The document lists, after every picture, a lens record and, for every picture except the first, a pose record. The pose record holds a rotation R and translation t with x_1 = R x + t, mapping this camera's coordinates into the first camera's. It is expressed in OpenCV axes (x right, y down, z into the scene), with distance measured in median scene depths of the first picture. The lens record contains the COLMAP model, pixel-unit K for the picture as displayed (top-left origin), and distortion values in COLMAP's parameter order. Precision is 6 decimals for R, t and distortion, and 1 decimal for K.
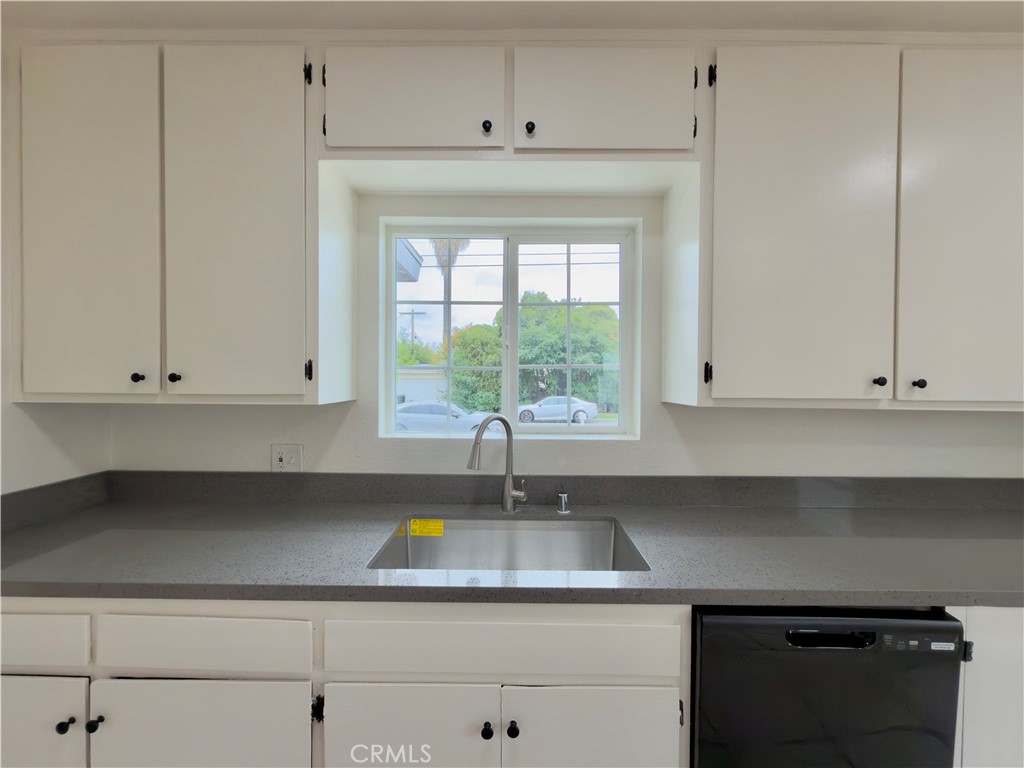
lens RADIAL K [[405.8, 0, 514.1], [0, 405.8, 380.4], [0, 0, 1]] dist [0.006898, -0.001765]
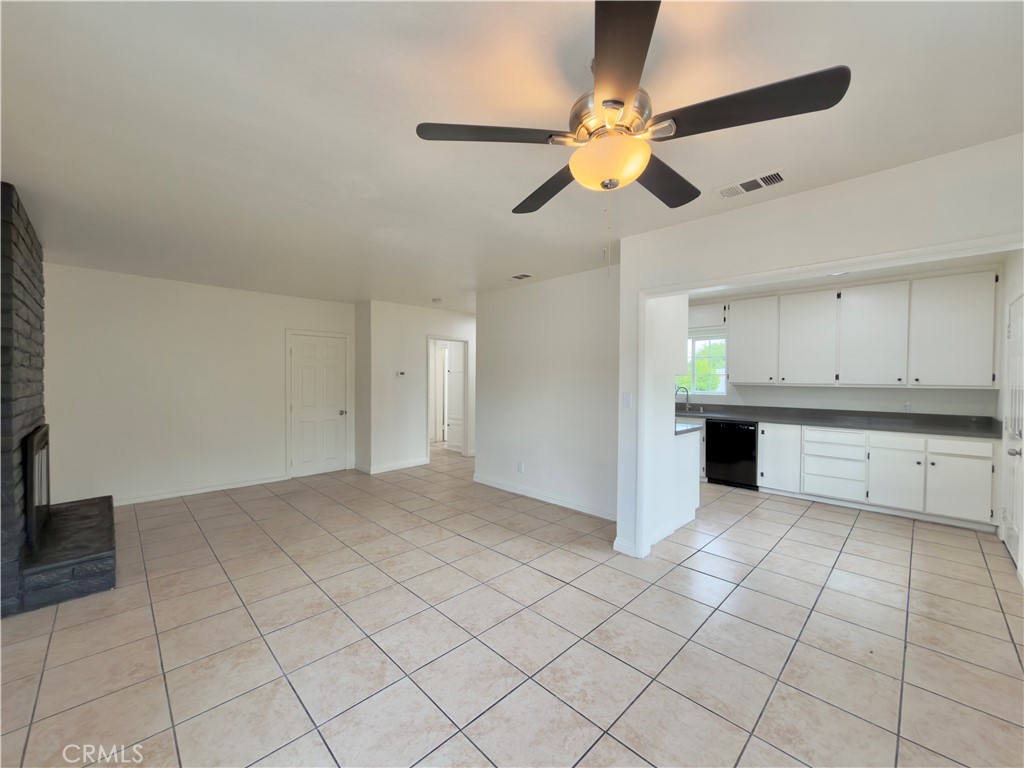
lens RADIAL K [[405.8, 0, 513.7], [0, 405.8, 386.9], [0, 0, 1]] dist [0.006898, -0.001765]
pose [[0.711226, 0.011386, -0.702872, 1.860169], [0.001972, 0.999833, 0.018192, 0.005496], [0.702961, -0.014325, 0.711084, -3.586399]]
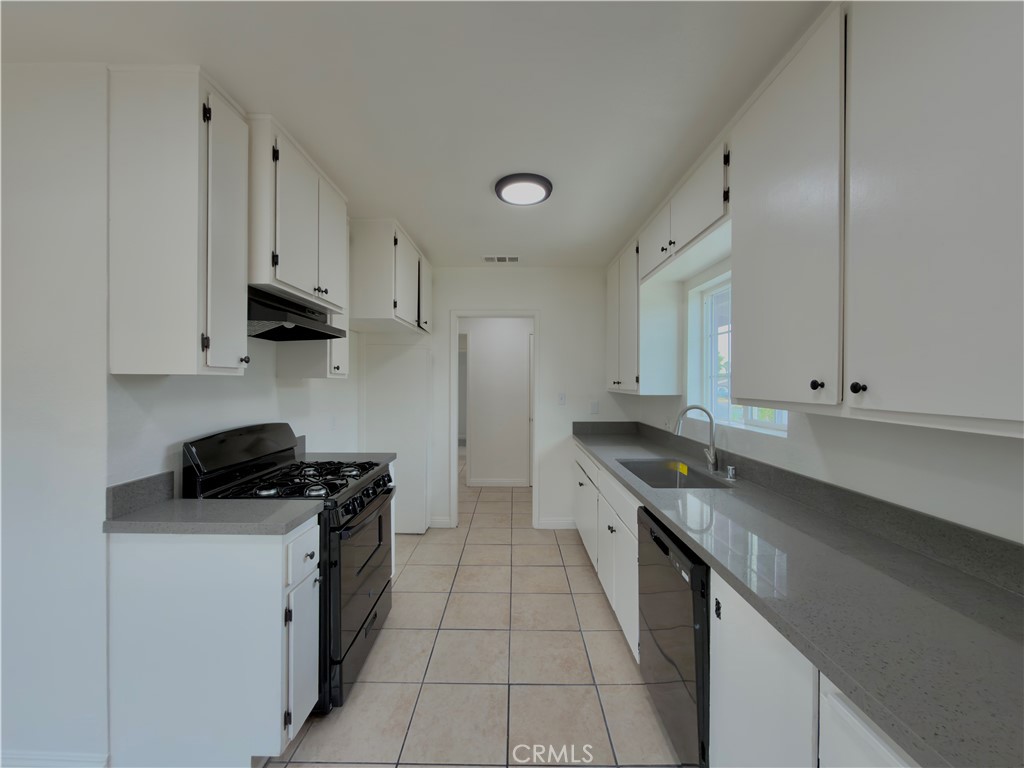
lens RADIAL K [[405.8, 0, 513.7], [0, 405.8, 382.5], [0, 0, 1]] dist [0.006898, -0.001765]
pose [[0.018561, -0.001285, -0.999827, 1.759280], [-0.012017, 0.999927, -0.001508, 0.005221], [0.999756, 0.012043, 0.018544, 0.263123]]
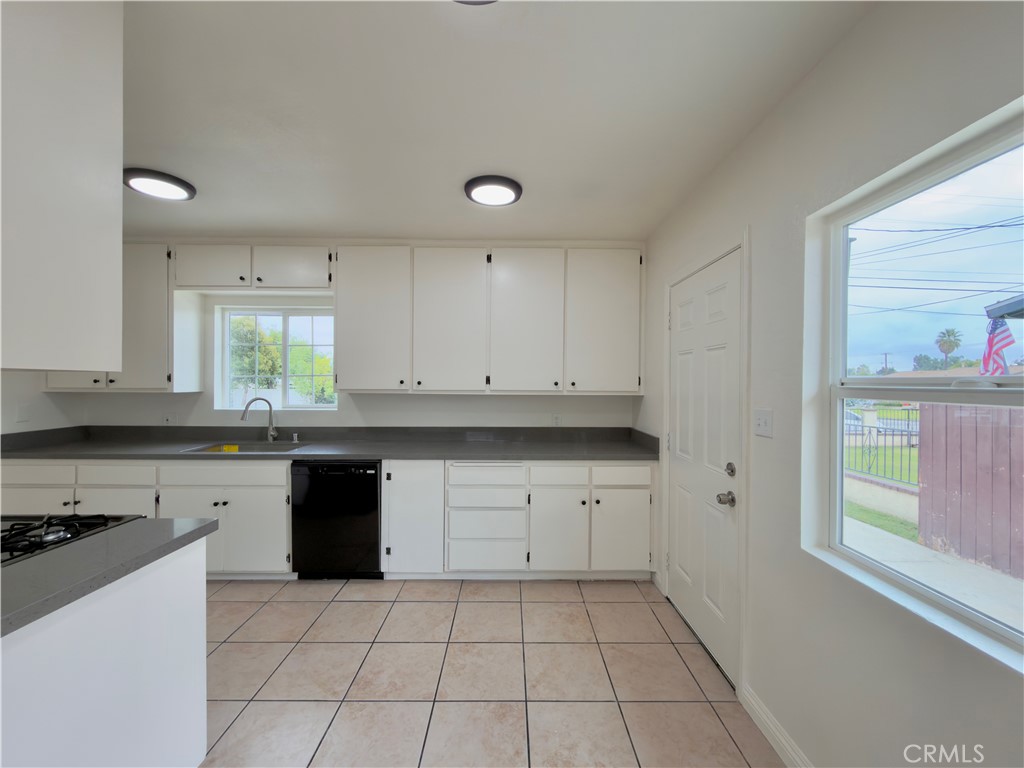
lens RADIAL K [[405.8, 0, 510.7], [0, 405.8, 380.4], [0, 0, 1]] dist [0.006898, -0.001765]
pose [[0.999906, -0.001310, 0.013678, 1.464033], [0.001444, 0.999951, -0.009787, 0.014912], [-0.013664, 0.009806, 0.999859, -1.414771]]
